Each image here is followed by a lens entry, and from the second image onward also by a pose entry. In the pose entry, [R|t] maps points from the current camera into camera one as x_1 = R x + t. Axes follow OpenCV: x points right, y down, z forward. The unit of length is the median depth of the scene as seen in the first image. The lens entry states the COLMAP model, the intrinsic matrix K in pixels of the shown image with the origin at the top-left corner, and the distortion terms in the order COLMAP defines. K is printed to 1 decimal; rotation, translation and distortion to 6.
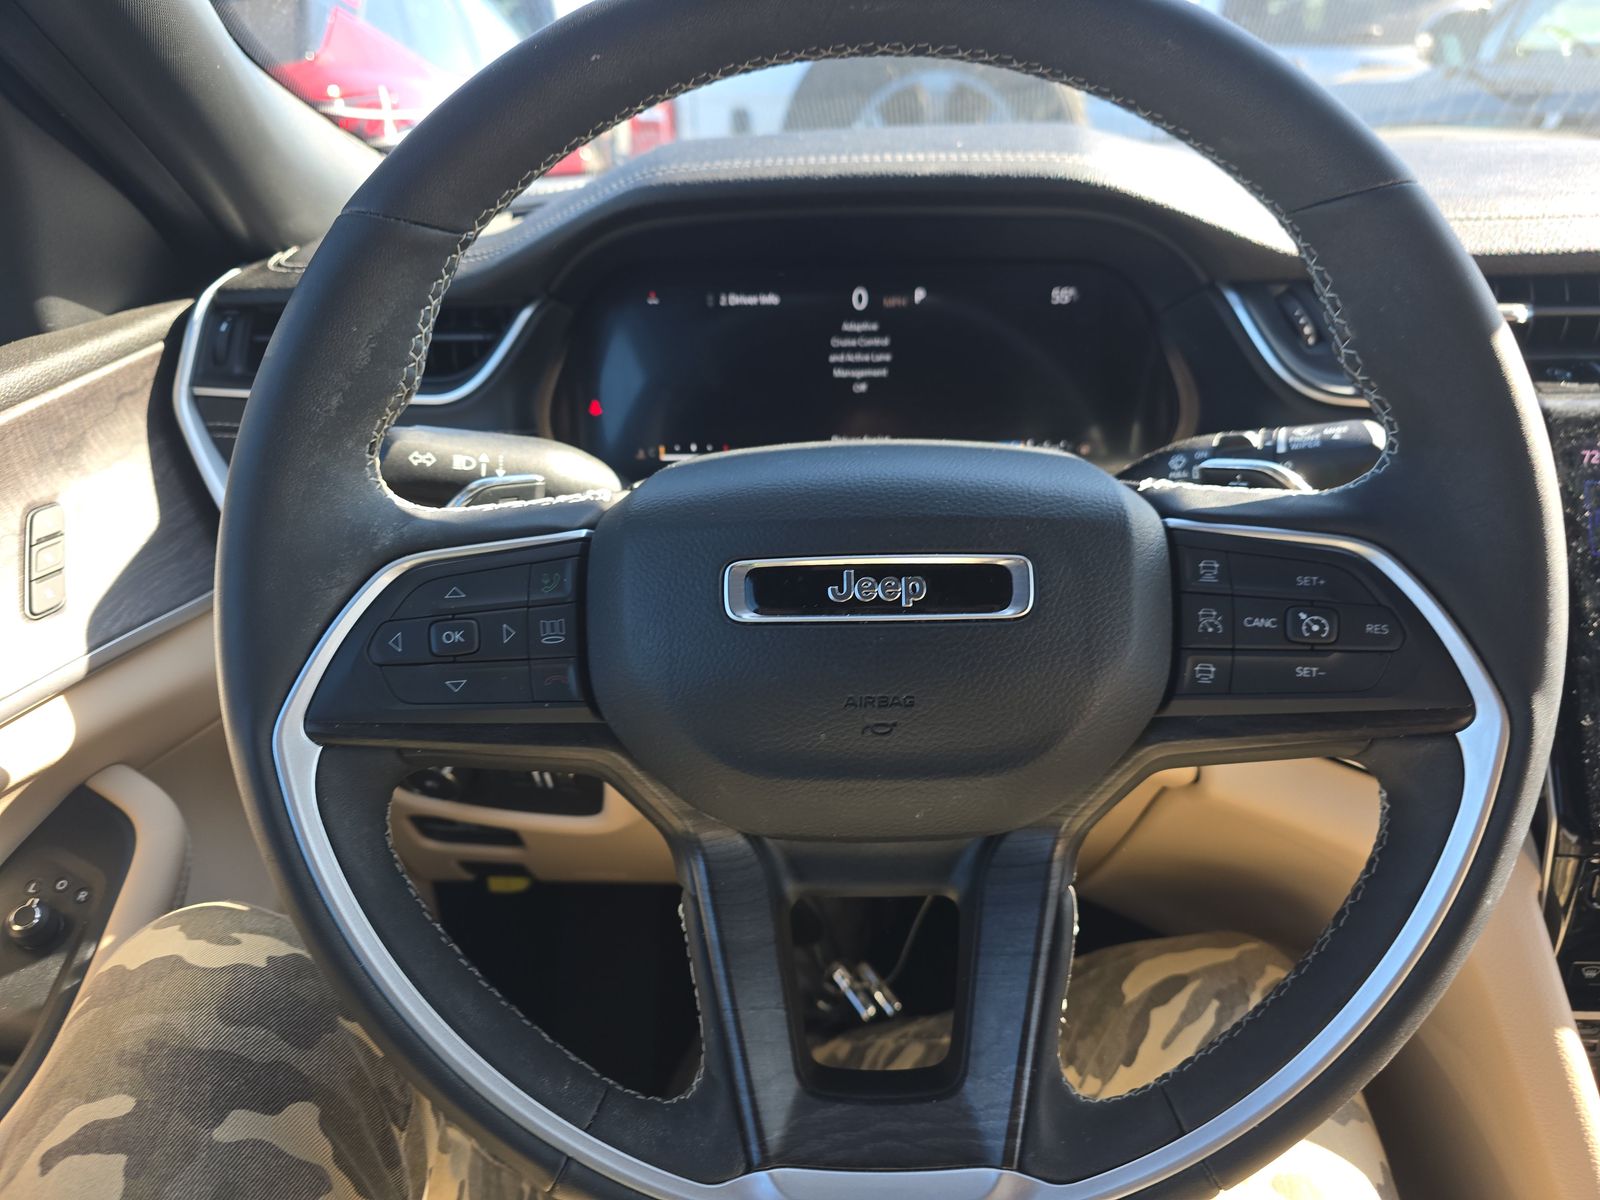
lens RADIAL K [[1055.2, 0, 800.0], [0, 1055.2, 600.0], [0, 0, 1]] dist [0.076818, -0.086283]
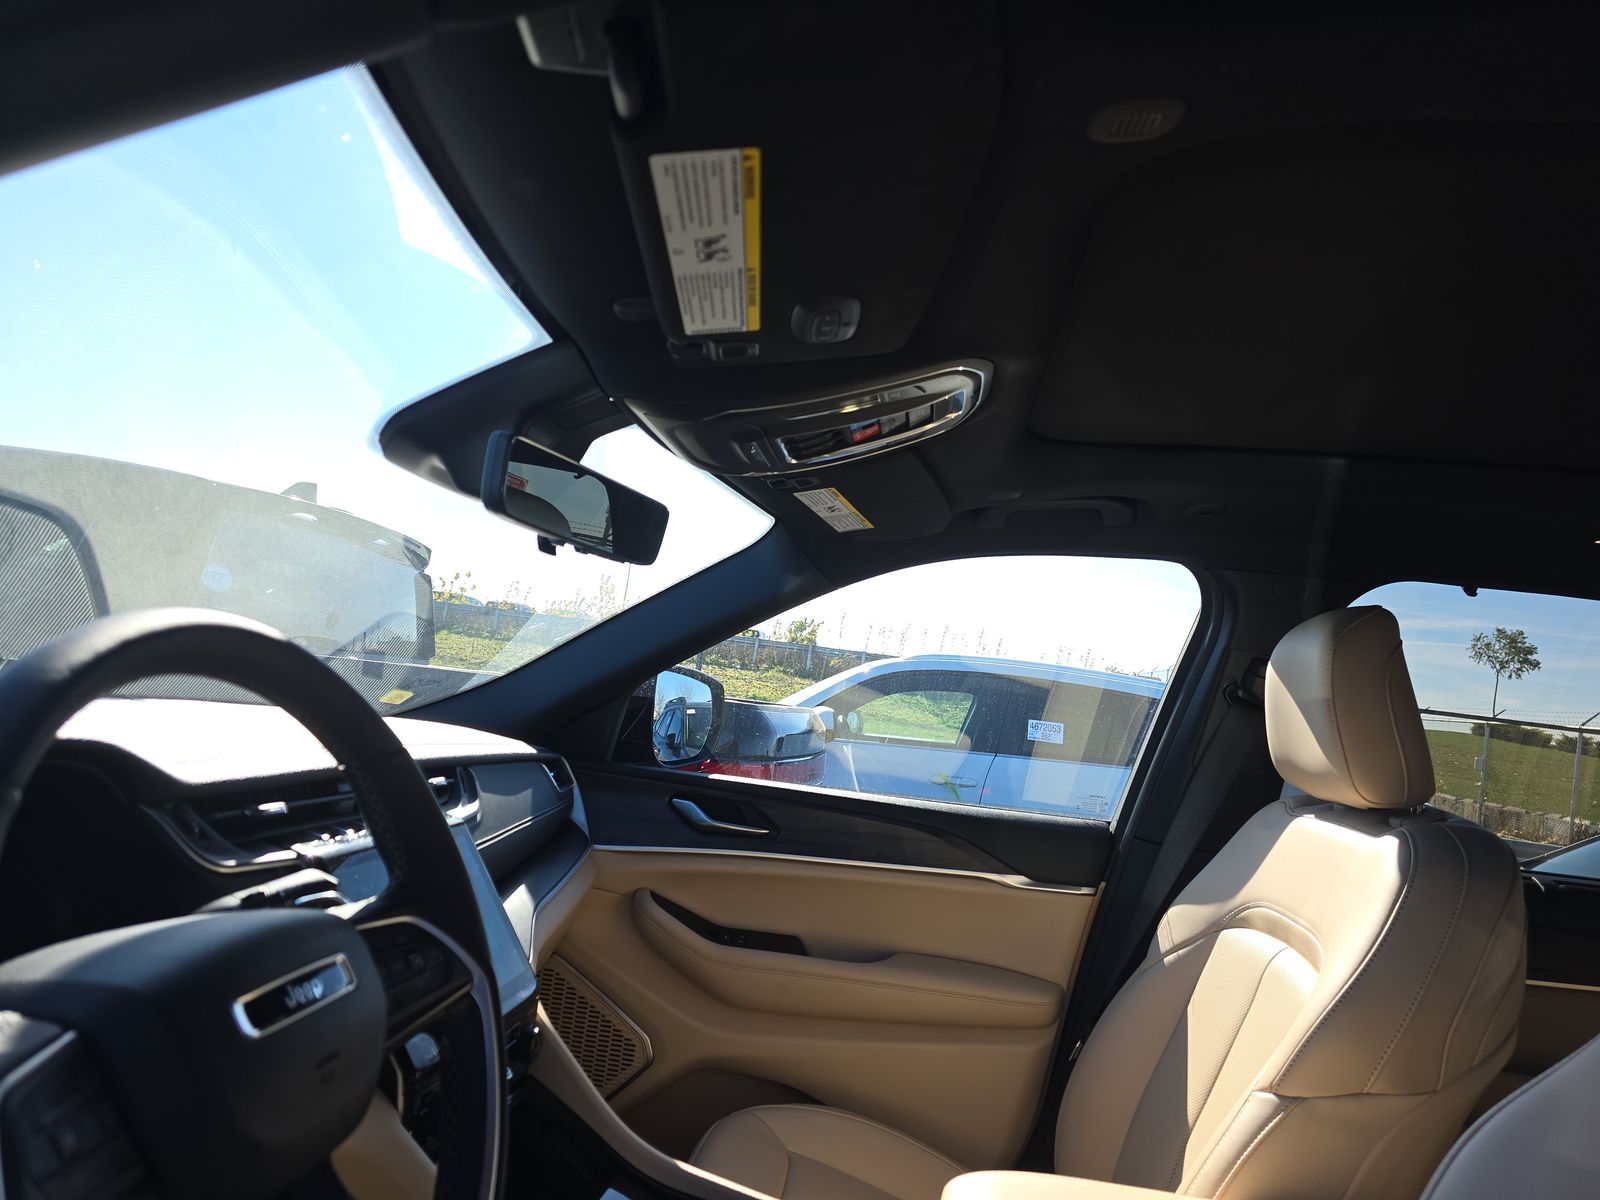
lens RADIAL K [[1055.2, 0, 800.0], [0, 1055.2, 600.0], [0, 0, 1]] dist [0.076818, -0.086283]
pose [[0.194483, 0.085844, 0.977142, -1.422780], [0.347507, 0.925525, -0.150475, -0.053423], [-0.917287, 0.368828, 0.150167, -0.176770]]
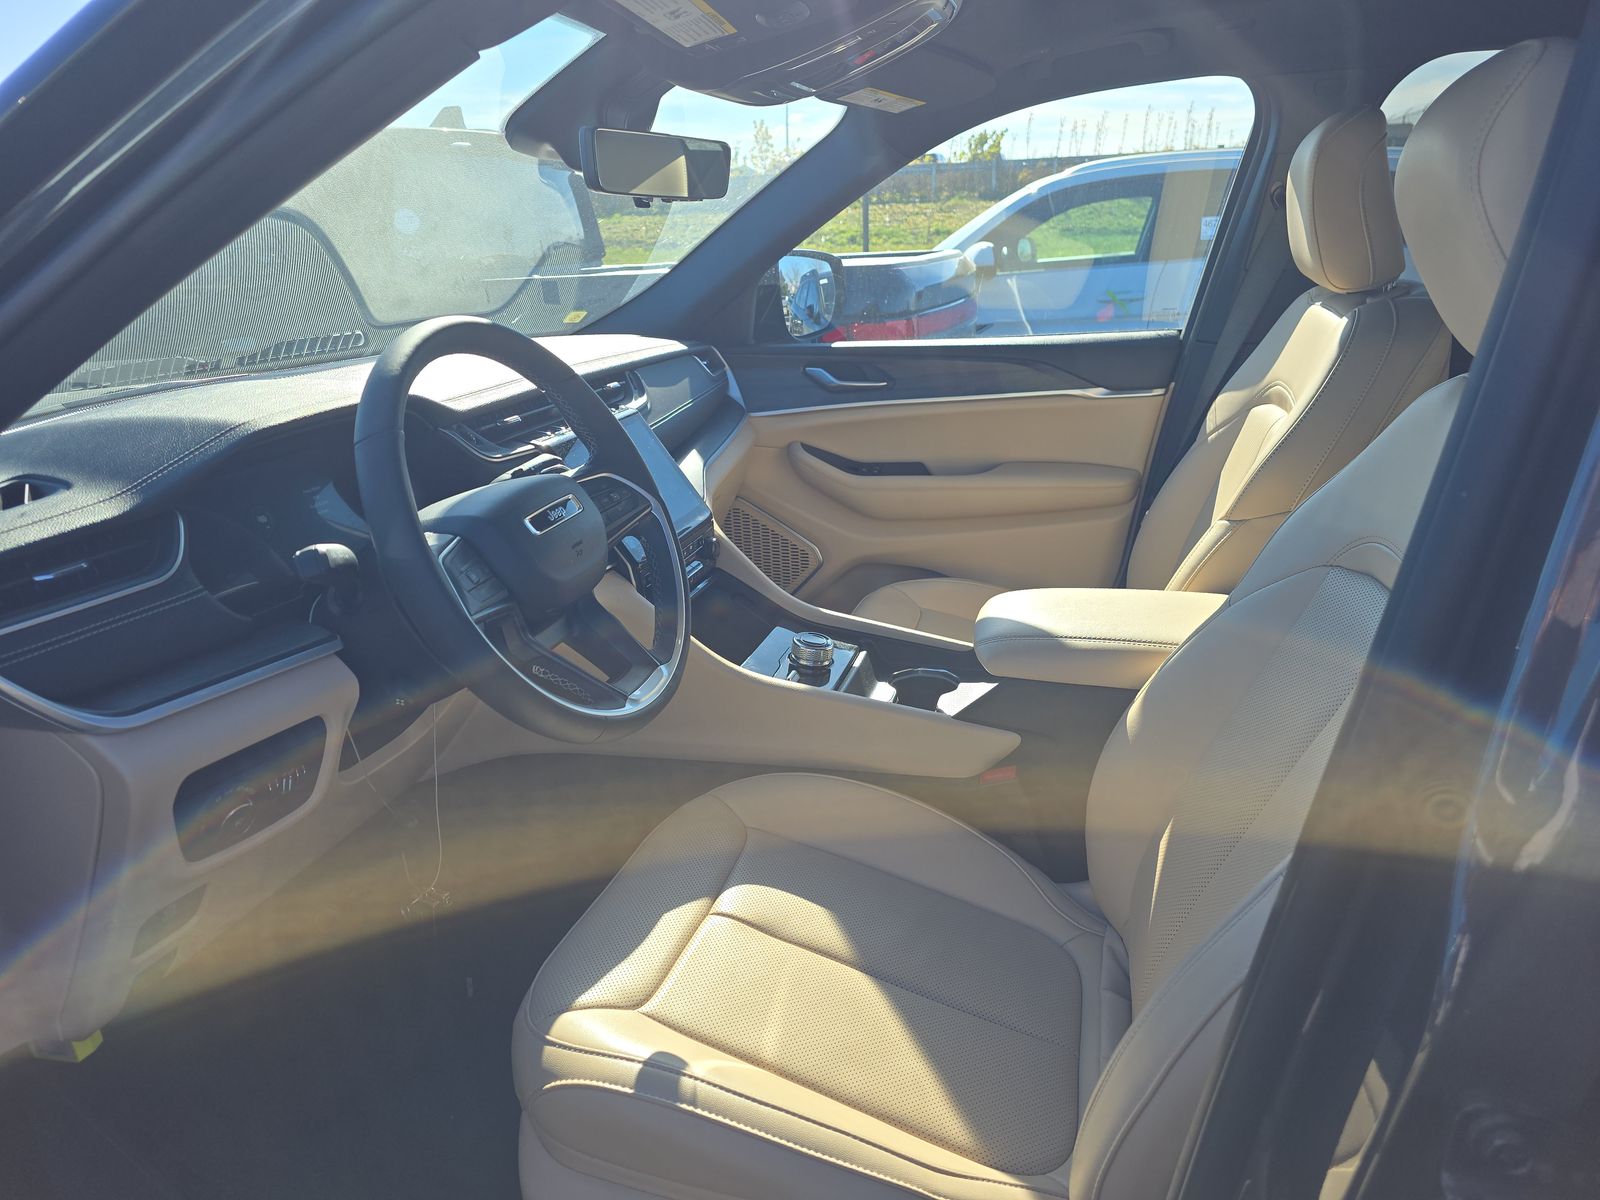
lens RADIAL K [[1055.2, 0, 800.0], [0, 1055.2, 600.0], [0, 0, 1]] dist [0.076818, -0.086283]
pose [[0.350767, -0.346338, 0.870065, -2.428971], [0.478612, 0.864888, 0.151325, 0.080489], [-0.804918, 0.363344, 0.469136, -0.932596]]
